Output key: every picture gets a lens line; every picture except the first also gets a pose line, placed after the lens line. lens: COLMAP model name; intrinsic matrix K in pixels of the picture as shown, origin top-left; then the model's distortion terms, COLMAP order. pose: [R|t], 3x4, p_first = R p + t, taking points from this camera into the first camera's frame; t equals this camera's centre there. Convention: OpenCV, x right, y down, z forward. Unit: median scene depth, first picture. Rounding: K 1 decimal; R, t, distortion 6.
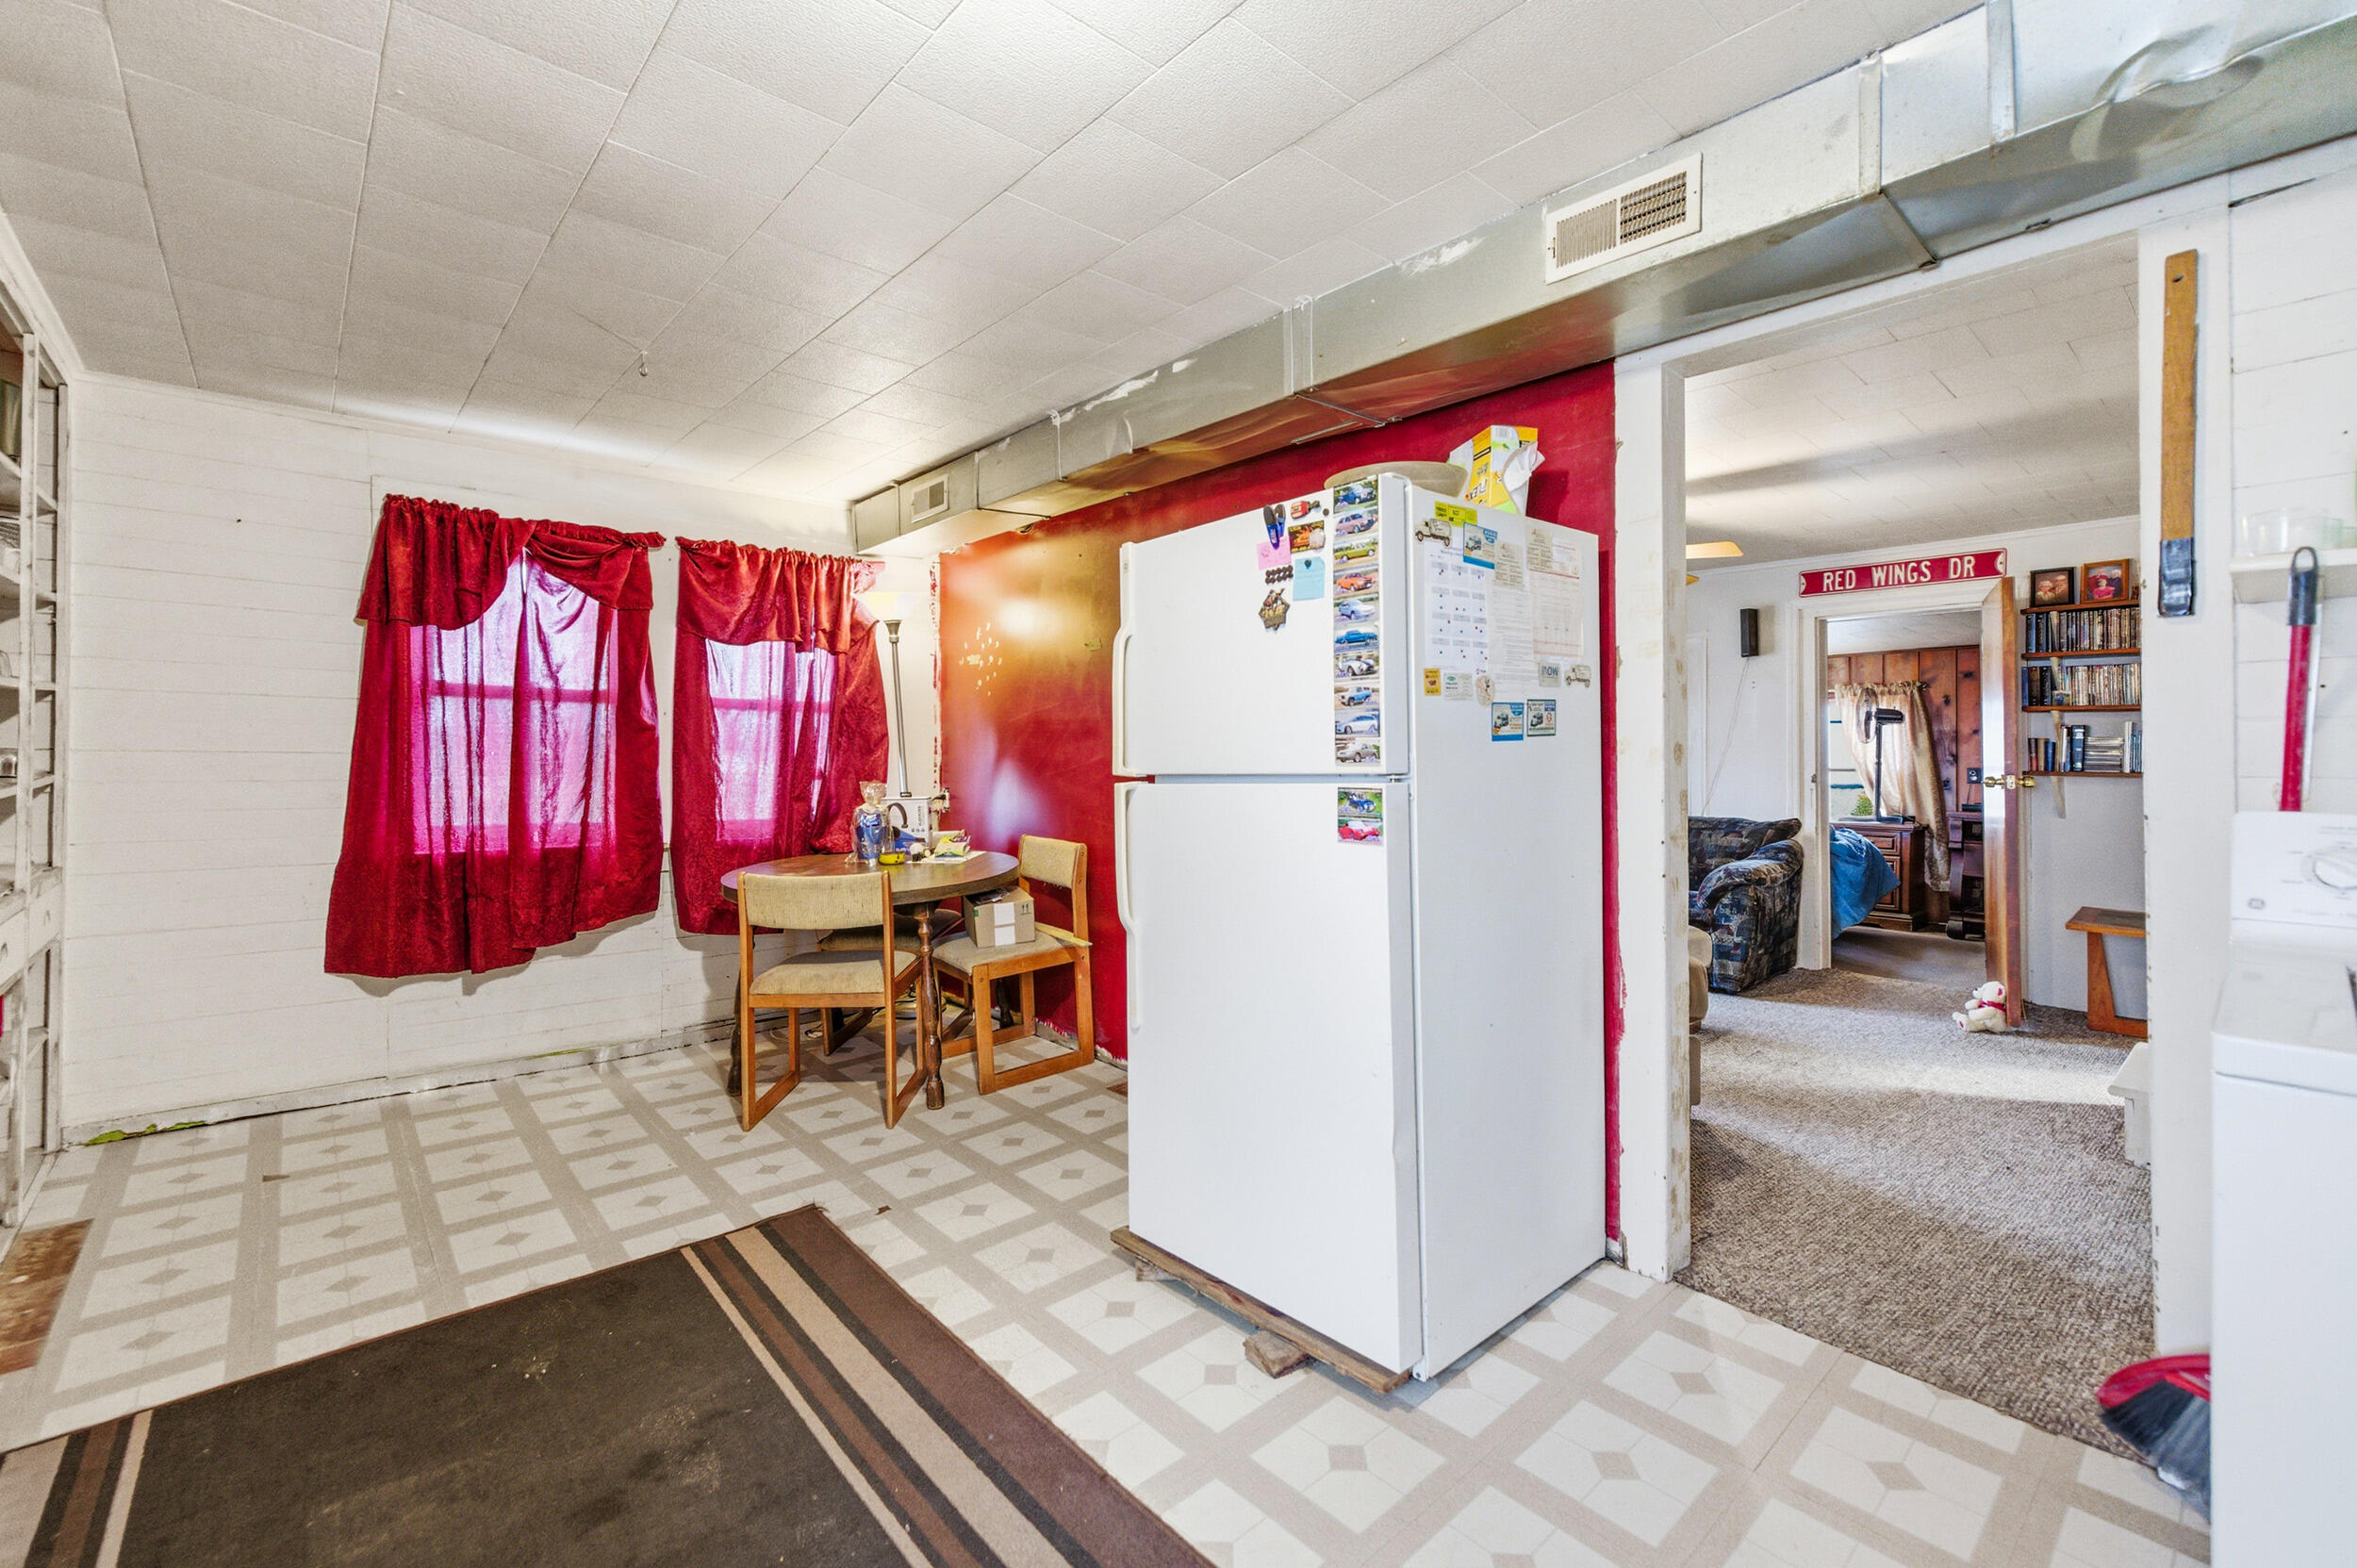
lens RADIAL K [[999.7, 0, 1178.5], [0, 999.7, 784.0], [0, 0, 1]] dist [0.000007, -0.000182]
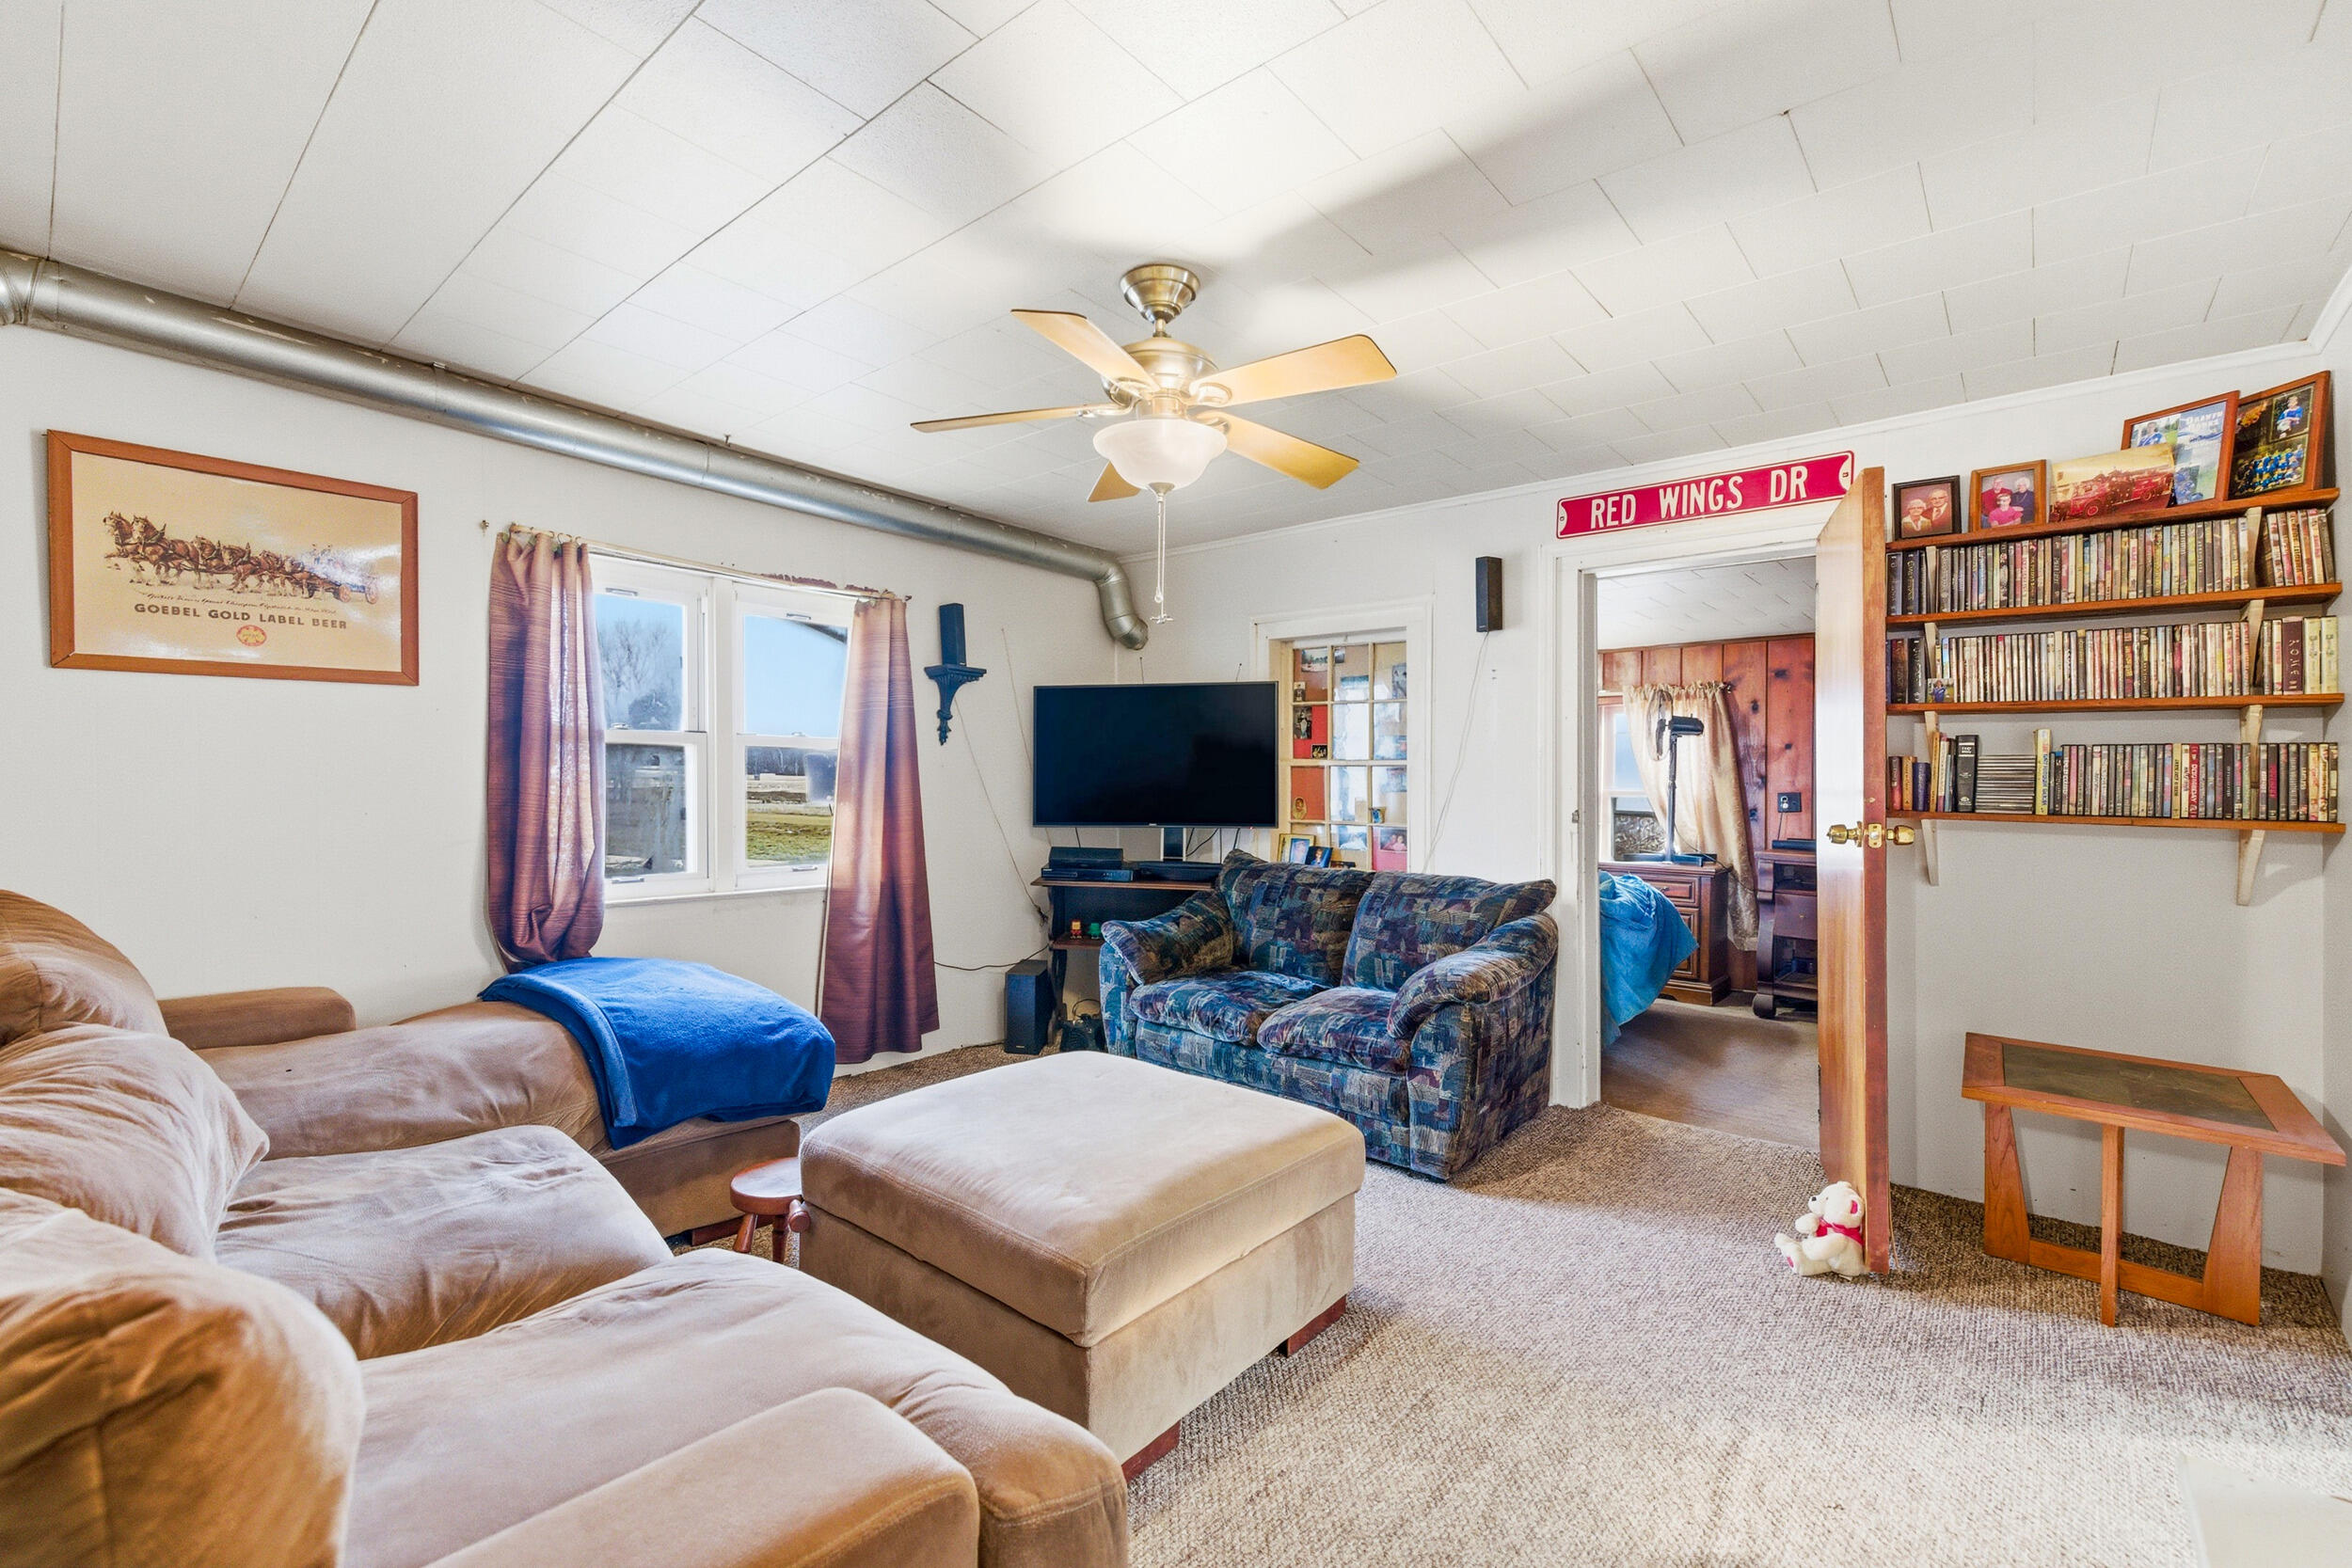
lens RADIAL K [[996.2, 0, 1179.5], [0, 996.2, 823.7], [0, 0, 1]] dist [0.000002, -0.000005]
pose [[0.989896, -0.010500, 0.141408, 0.298522], [0.006901, 0.999640, 0.025921, -0.020955], [-0.141629, -0.024684, 0.989612, 0.408213]]
